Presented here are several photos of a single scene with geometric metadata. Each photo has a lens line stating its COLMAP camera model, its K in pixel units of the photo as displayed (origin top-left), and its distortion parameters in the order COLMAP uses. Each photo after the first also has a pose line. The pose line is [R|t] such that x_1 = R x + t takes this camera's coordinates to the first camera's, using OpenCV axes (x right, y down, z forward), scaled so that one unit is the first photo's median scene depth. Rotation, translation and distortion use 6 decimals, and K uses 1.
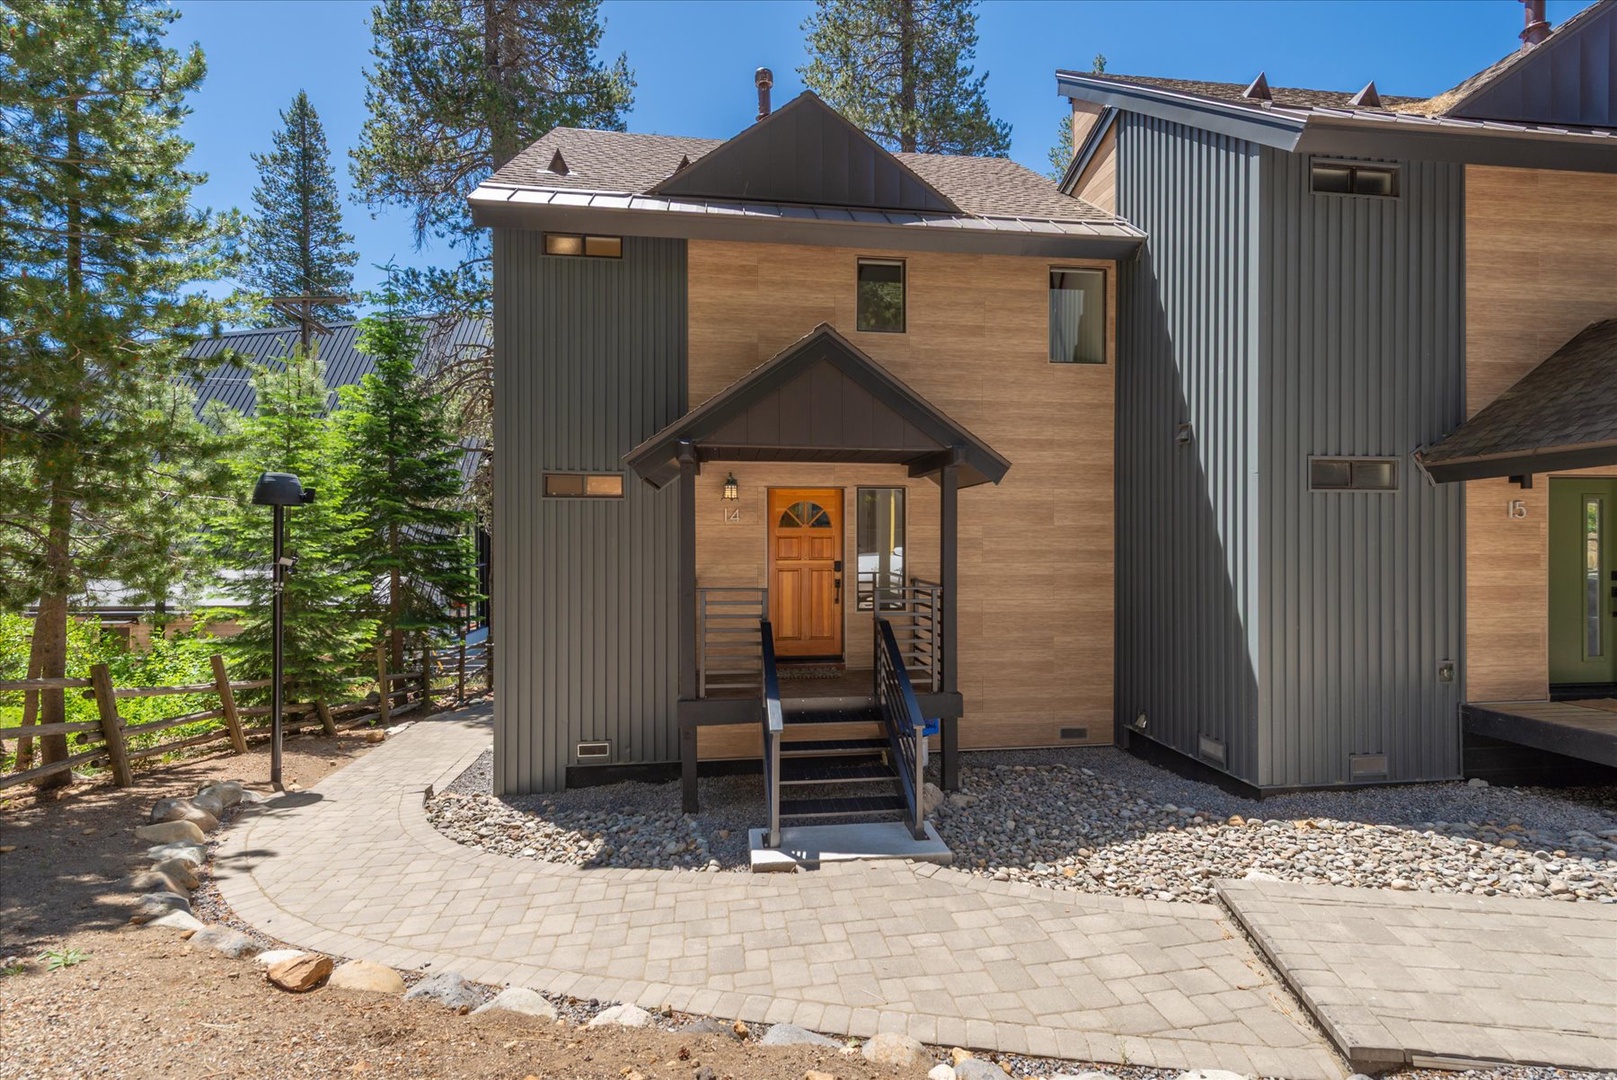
lens RADIAL K [[727.4, 0, 811.1], [0, 727.4, 537.3], [0, 0, 1]] dist [0.011470, -0.000763]
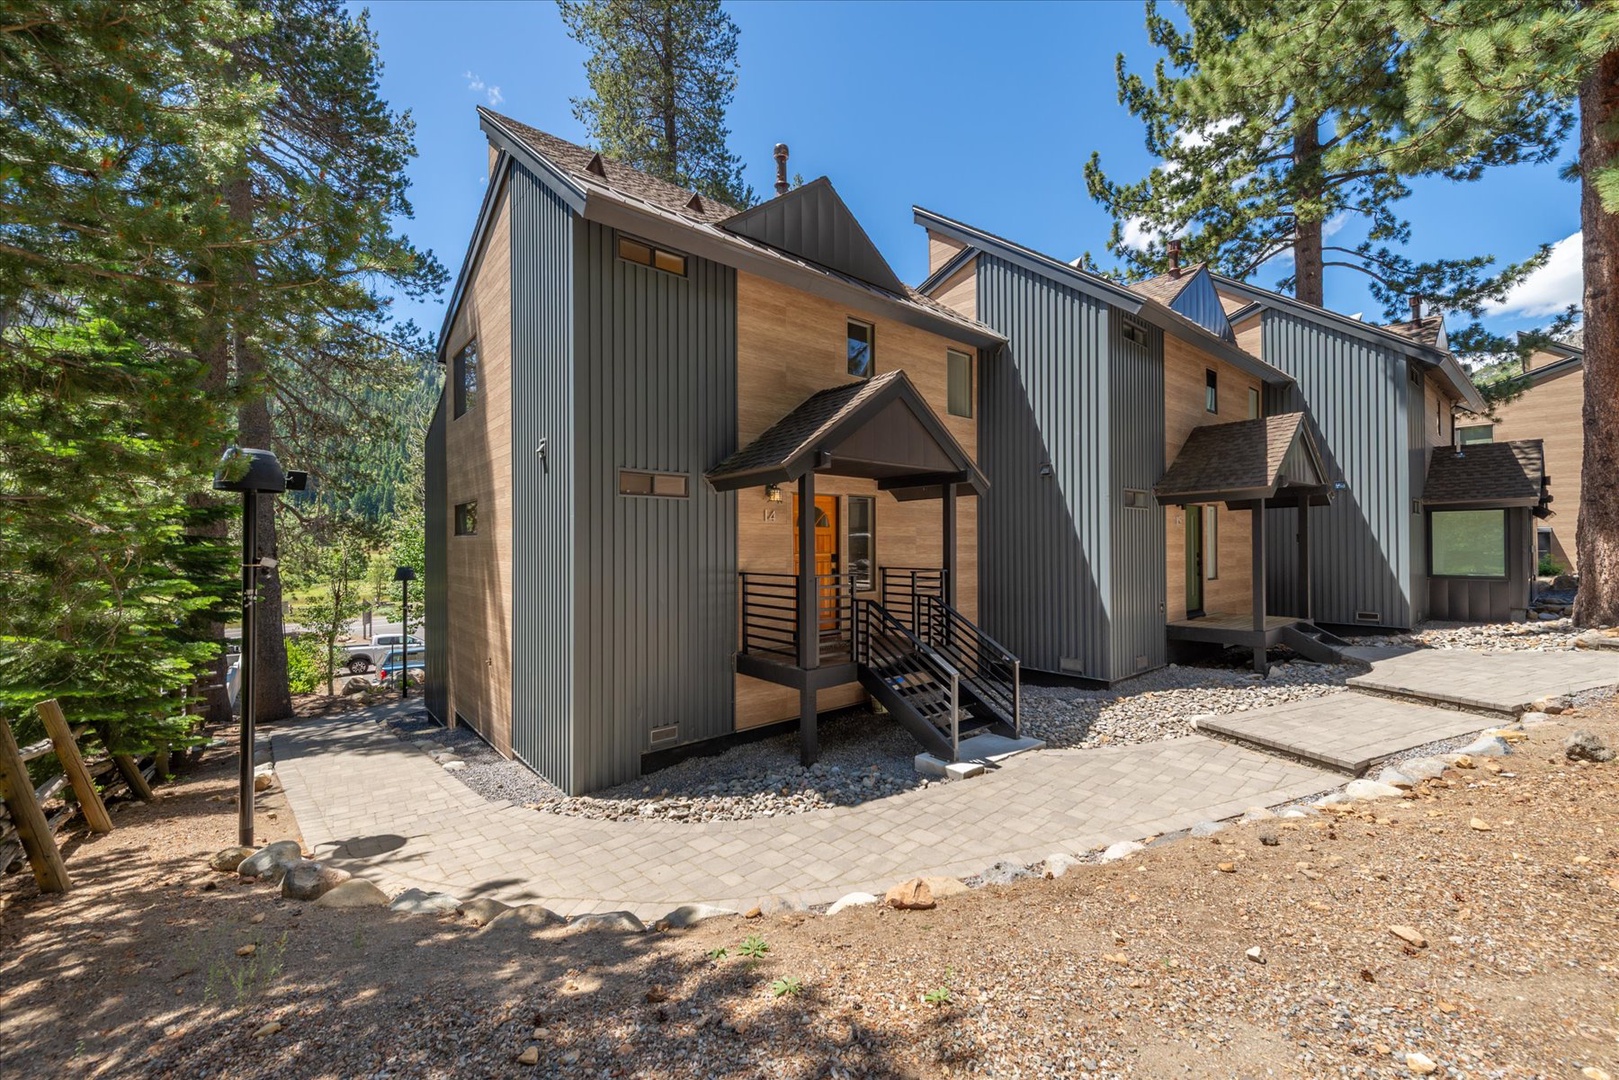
lens RADIAL K [[627.9, 0, 814.9], [0, 627.9, 540.6], [0, 0, 1]] dist [0.007034, -0.000041]
pose [[0.843104, -0.000754, 0.537751, -0.579076], [0.004984, 0.999967, -0.006412, 0.016301], [-0.537728, 0.008086, 0.843080, 0.104137]]
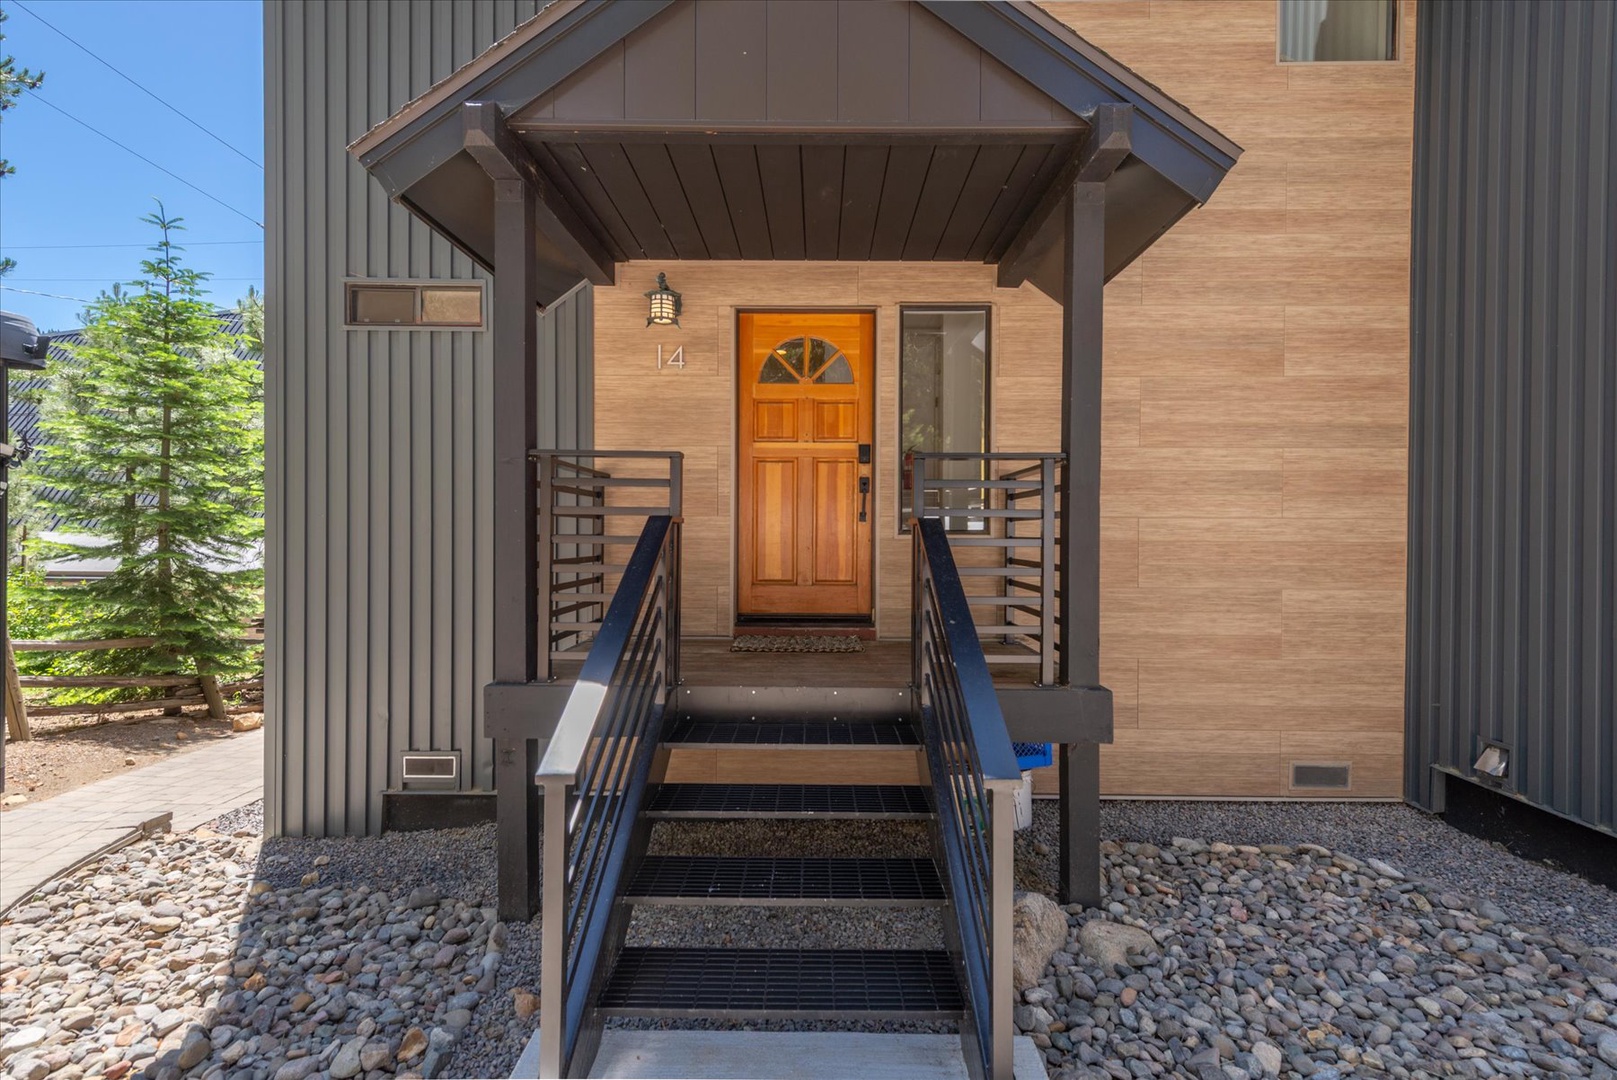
lens RADIAL K [[735.2, 0, 806.0], [0, 735.2, 536.5], [0, 0, 1]] dist [0.008557, -0.001673]
pose [[0.990230, 0.006132, -0.139308, 0.071639], [-0.004957, 0.999949, 0.008775, 0.099189], [0.139354, -0.007999, 0.990210, 0.446277]]
